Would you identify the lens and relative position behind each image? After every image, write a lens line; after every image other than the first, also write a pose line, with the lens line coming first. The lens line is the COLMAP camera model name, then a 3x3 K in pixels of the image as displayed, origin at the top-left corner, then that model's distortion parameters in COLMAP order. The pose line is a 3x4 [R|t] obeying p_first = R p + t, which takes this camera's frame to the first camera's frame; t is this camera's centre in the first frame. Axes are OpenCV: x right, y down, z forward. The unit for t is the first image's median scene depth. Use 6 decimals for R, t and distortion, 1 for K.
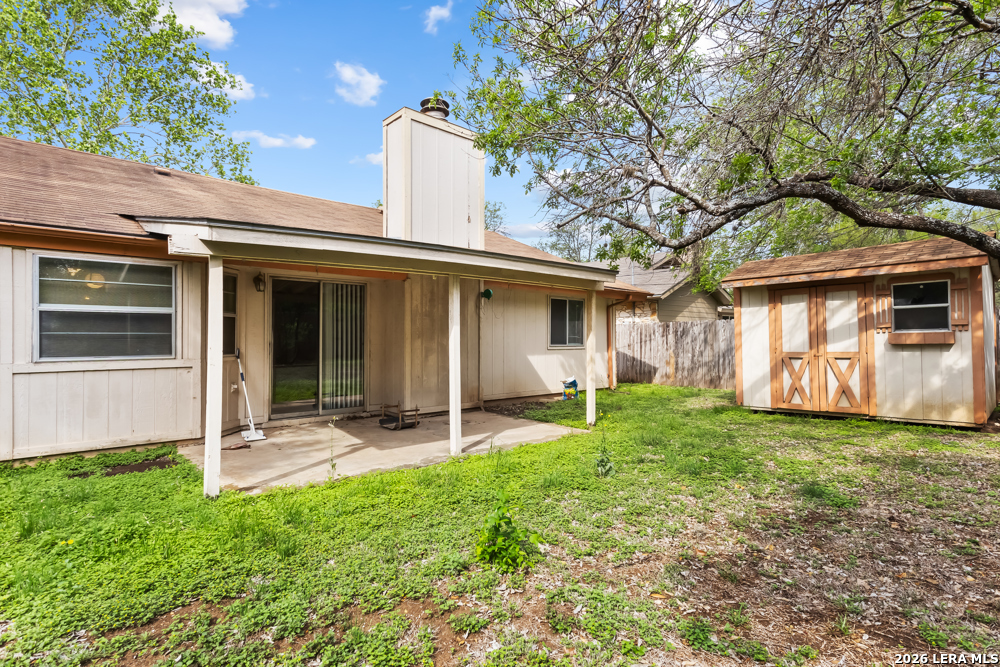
lens RADIAL K [[502.3, 0, 494.1], [0, 502.3, 333.2], [0, 0, 1]] dist [0.000139, 0.001073]
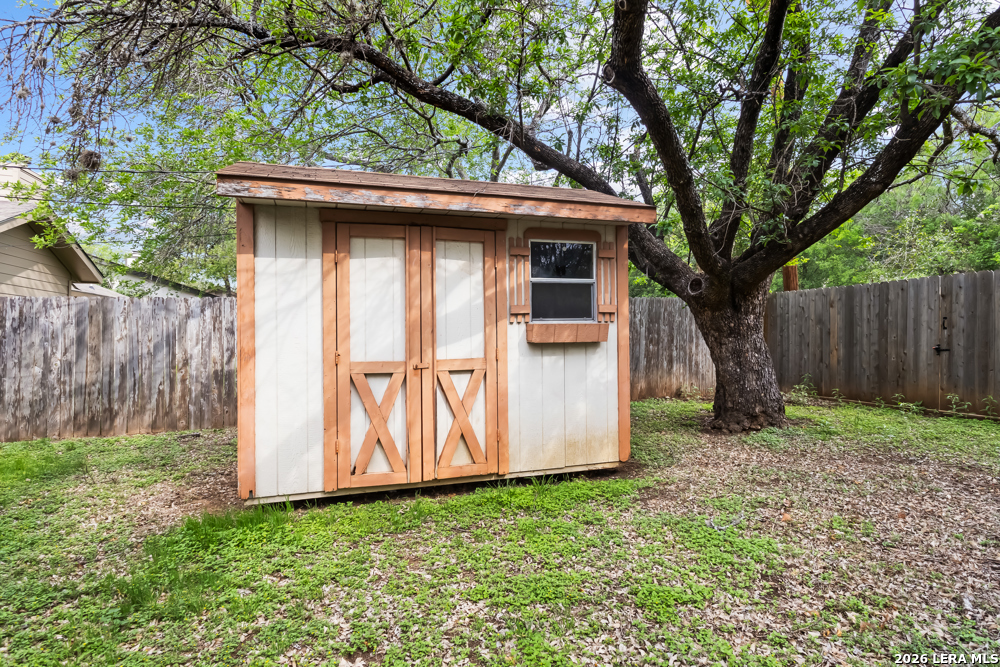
lens RADIAL K [[551.5, 0, 499.8], [0, 551.5, 335.9], [0, 0, 1]] dist [0.021305, 0.000084]
pose [[0.432768, 0.002263, 0.901502, 0.194835], [-0.008135, 0.999966, 0.001395, 0.011169], [-0.901468, -0.007937, 0.432772, 0.698288]]
